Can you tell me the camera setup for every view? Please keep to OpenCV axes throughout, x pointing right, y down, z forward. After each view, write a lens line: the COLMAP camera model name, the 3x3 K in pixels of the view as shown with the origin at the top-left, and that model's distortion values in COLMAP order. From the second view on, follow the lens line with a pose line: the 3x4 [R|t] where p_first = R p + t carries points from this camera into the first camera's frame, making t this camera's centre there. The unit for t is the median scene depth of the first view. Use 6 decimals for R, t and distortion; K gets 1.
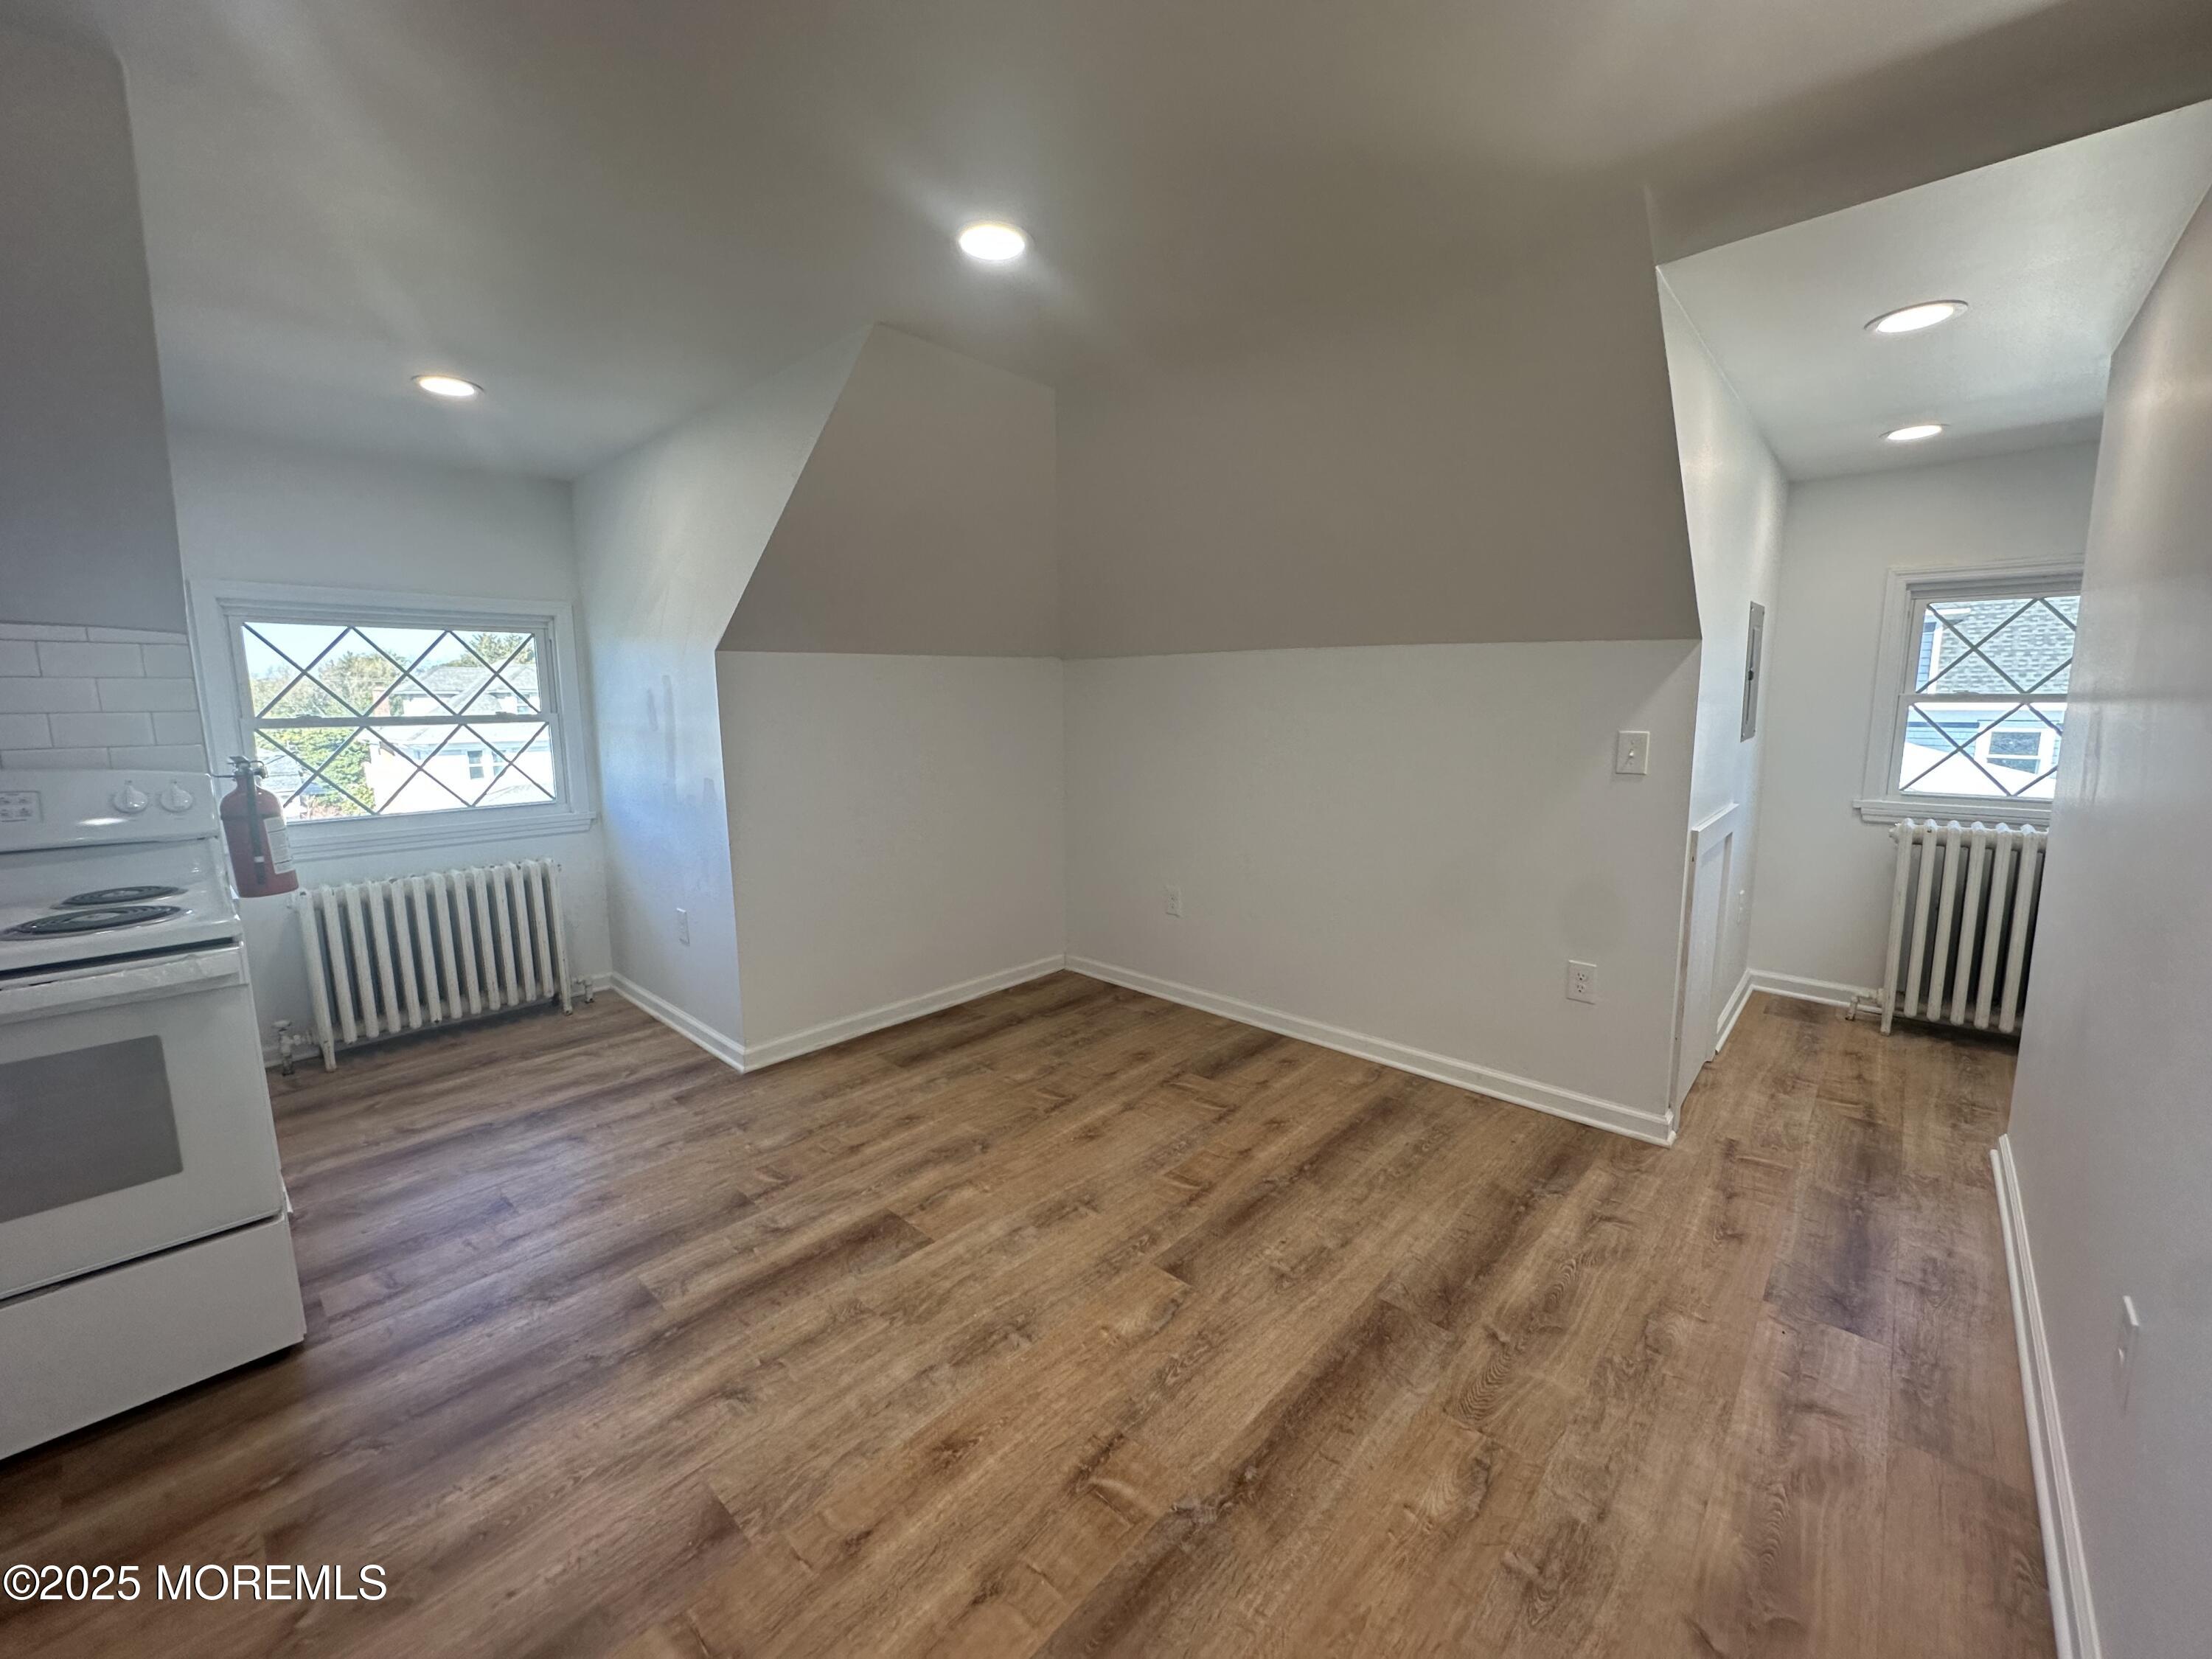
lens RADIAL K [[880.0, 0, 1108.7], [0, 880.0, 841.5], [0, 0, 1]] dist [-0.008705, 0.001800]
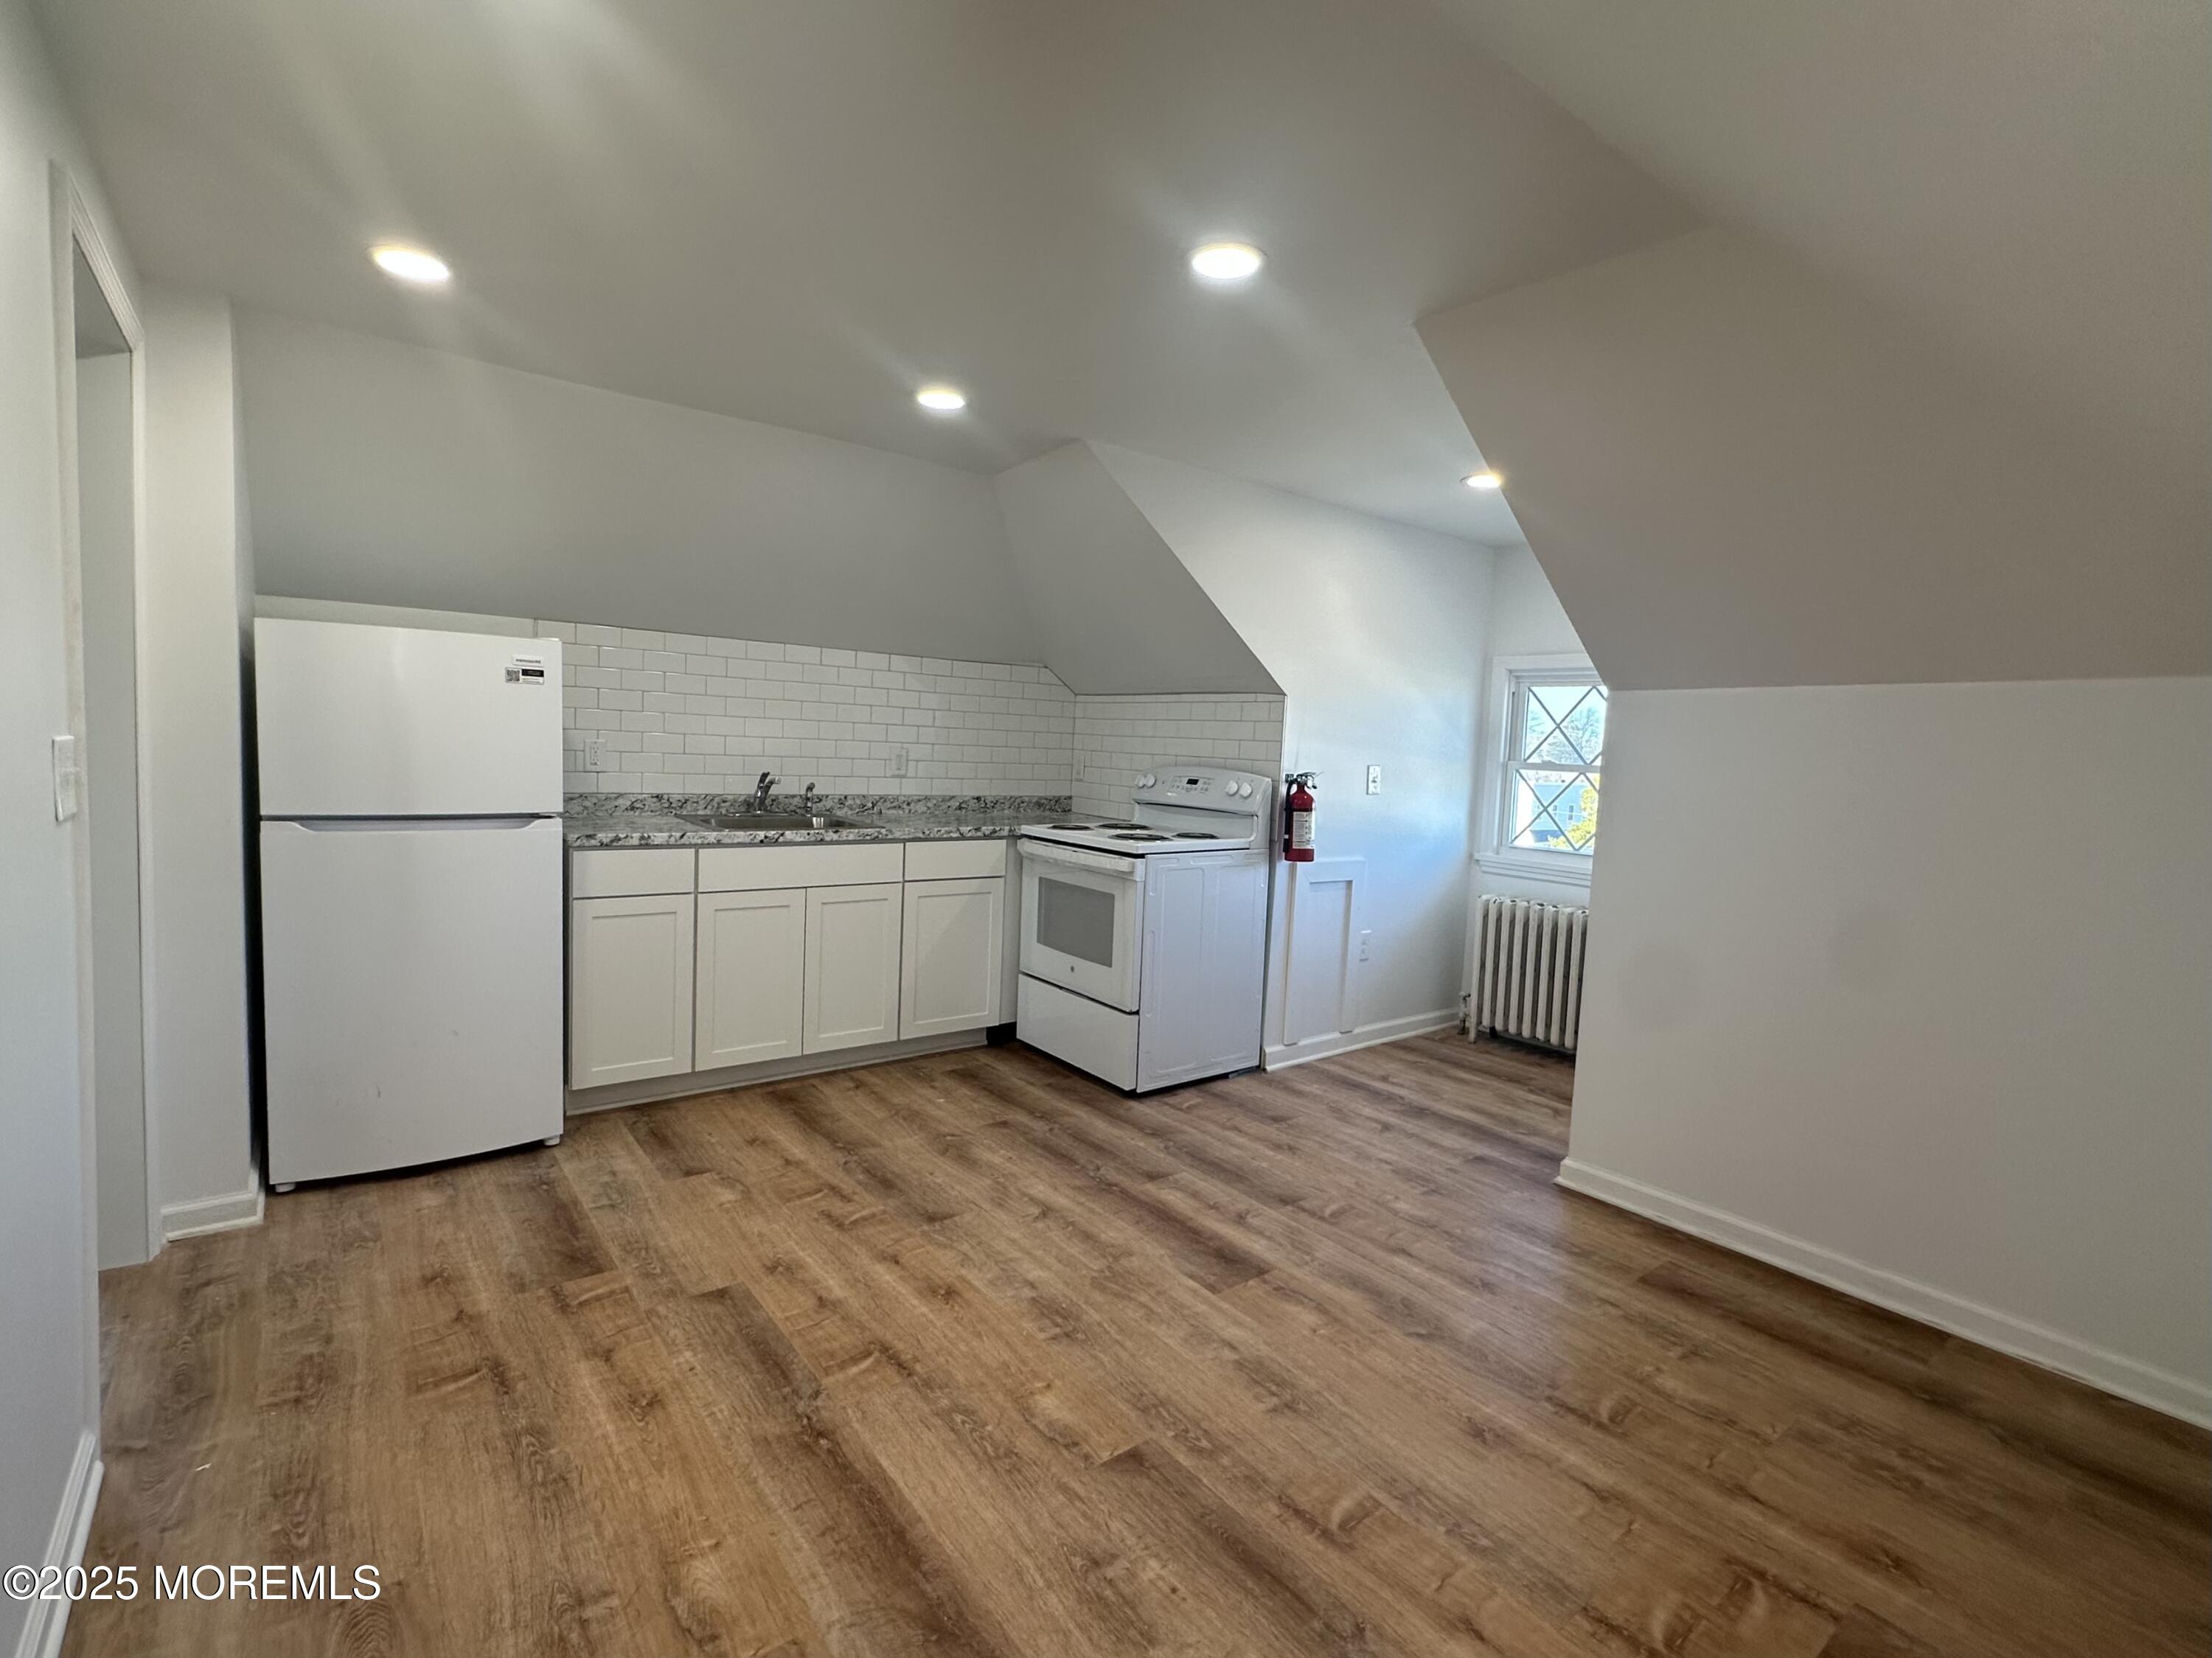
lens RADIAL K [[1030.5, 0, 1107.1], [0, 1030.5, 831.5], [0, 0, 1]] dist [-0.005135, 0.000811]
pose [[-0.173738, 0.083430, -0.981251, 1.003222], [-0.200680, 0.972498, 0.118218, -0.159990], [0.964128, 0.217457, -0.152217, 1.091839]]
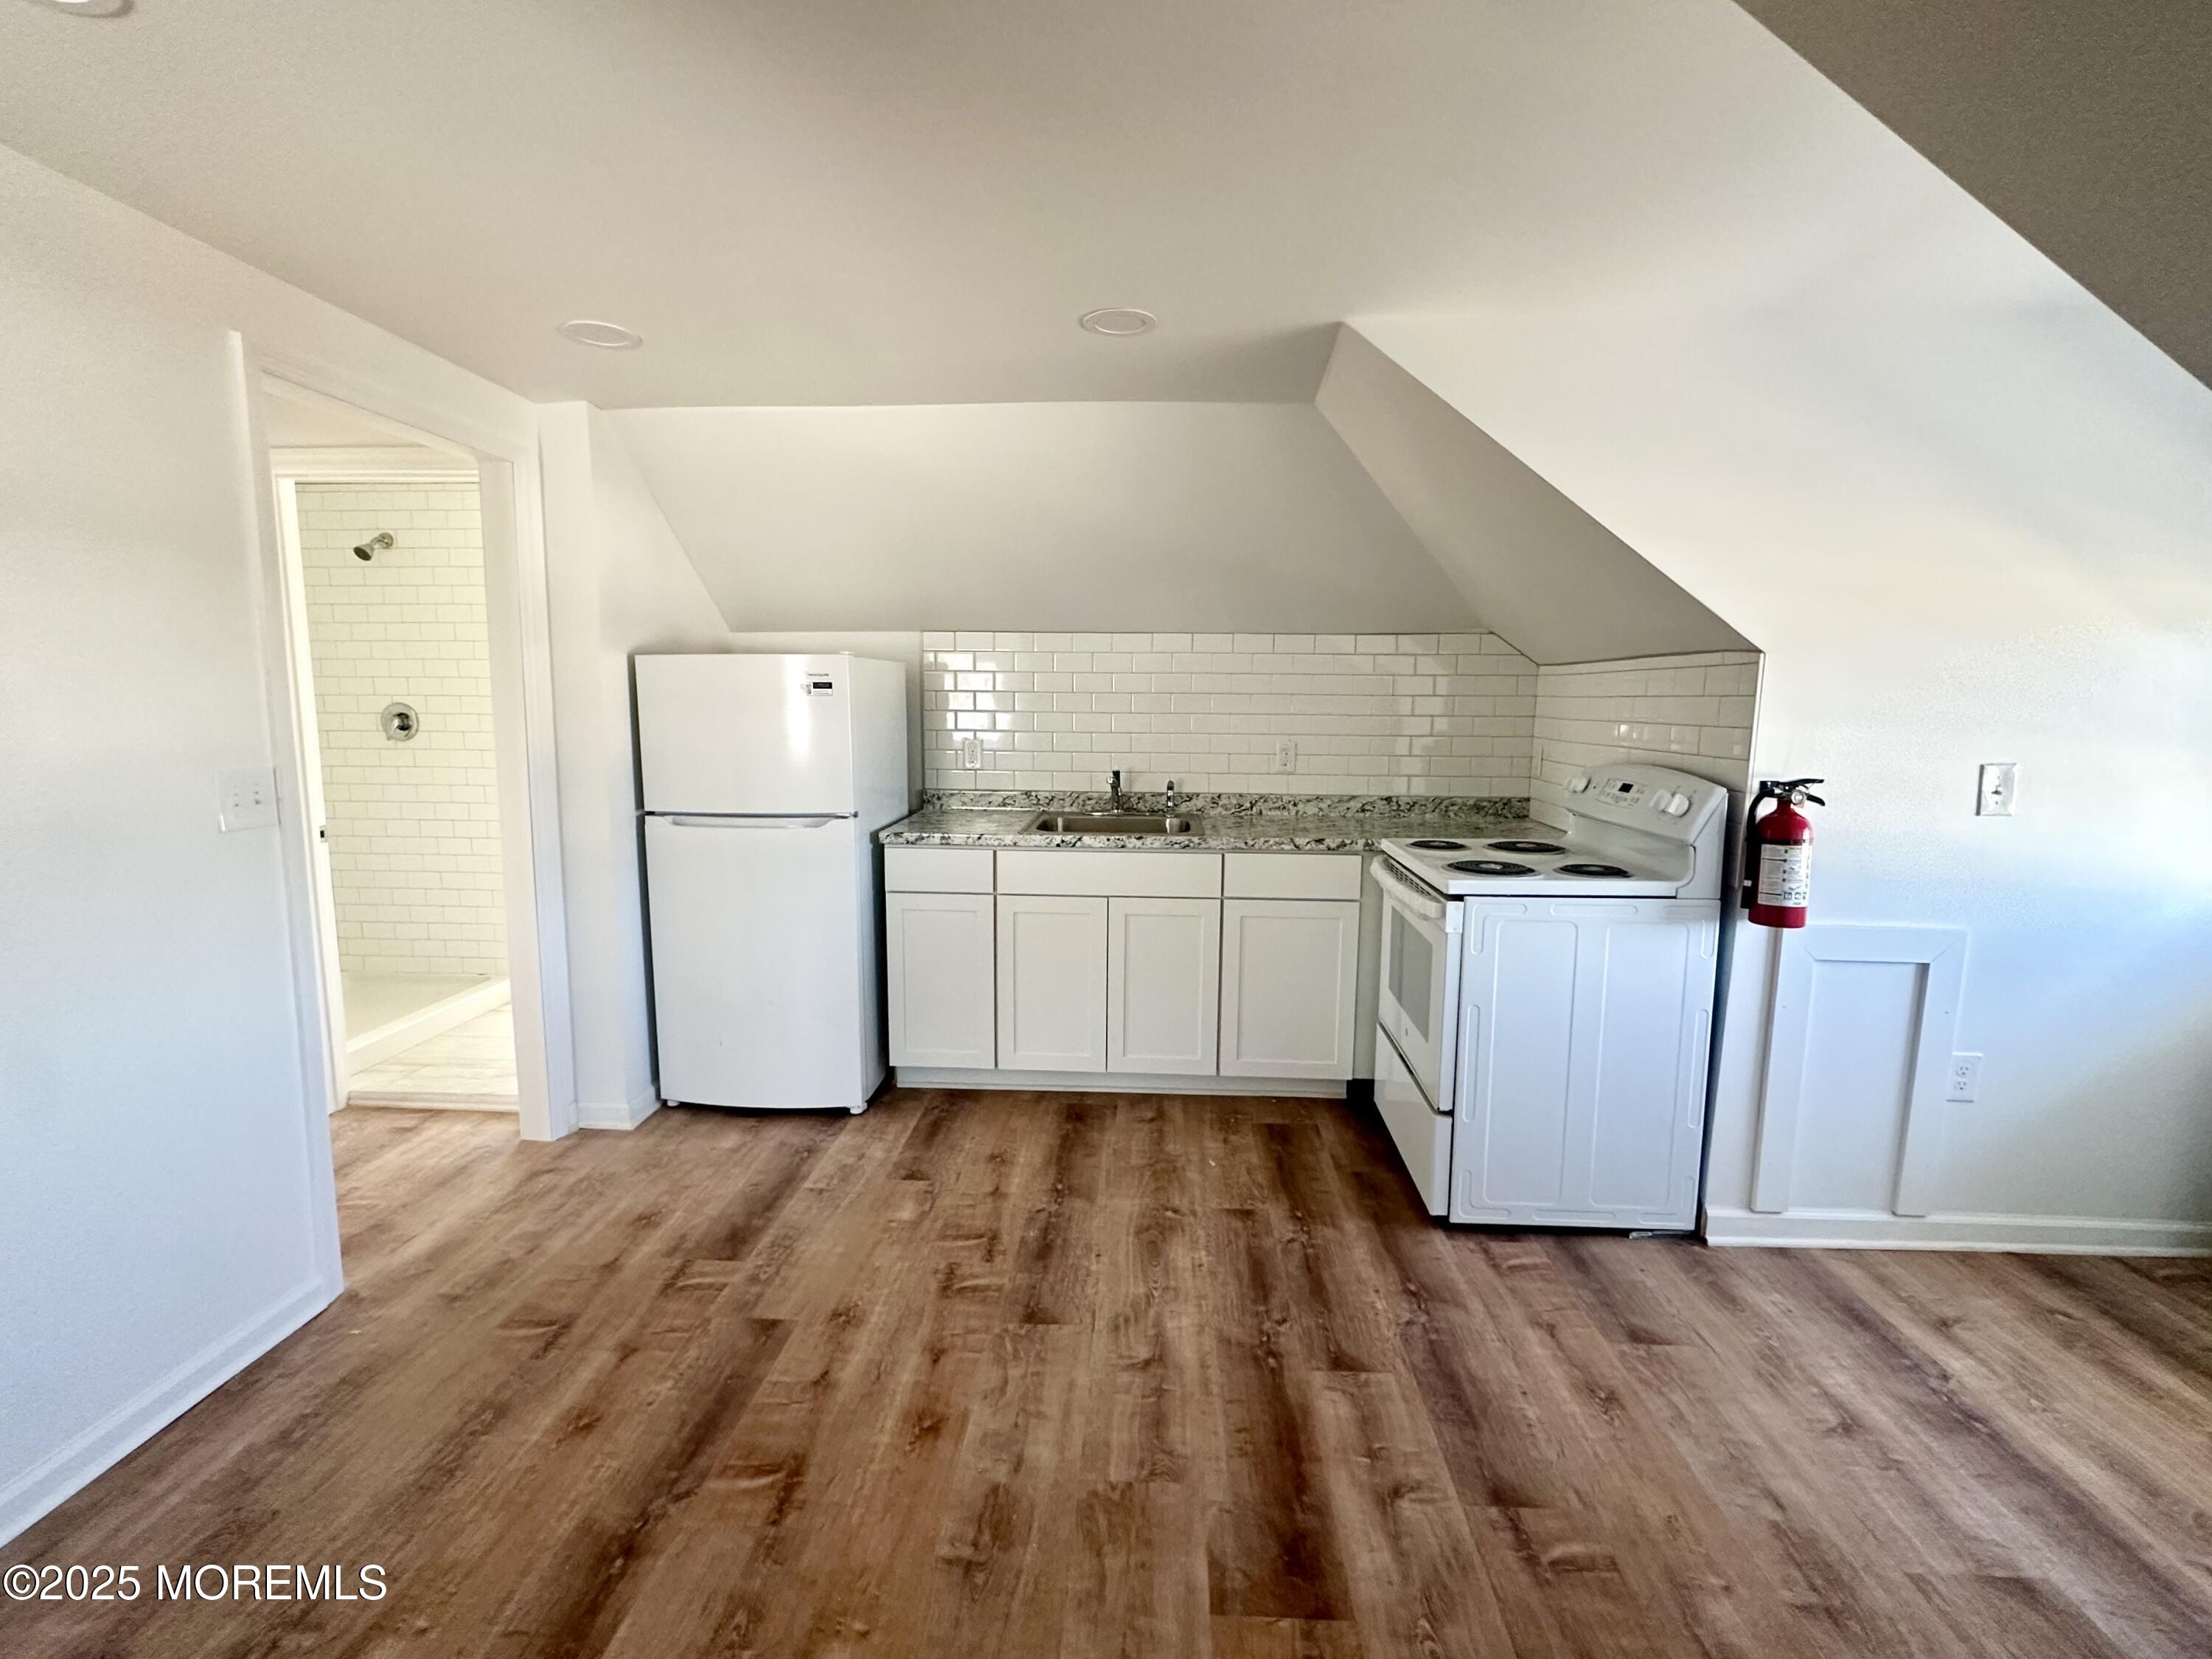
lens RADIAL K [[978.5, 0, 1106.4], [0, 978.5, 823.6], [0, 0, 1]] dist [-0.005171, 0.000490]
pose [[-0.775727, 0.080391, -0.625927, 0.275066], [-0.104065, 0.961979, 0.252522, -0.272417], [0.622429, 0.261025, -0.737867, 1.509699]]
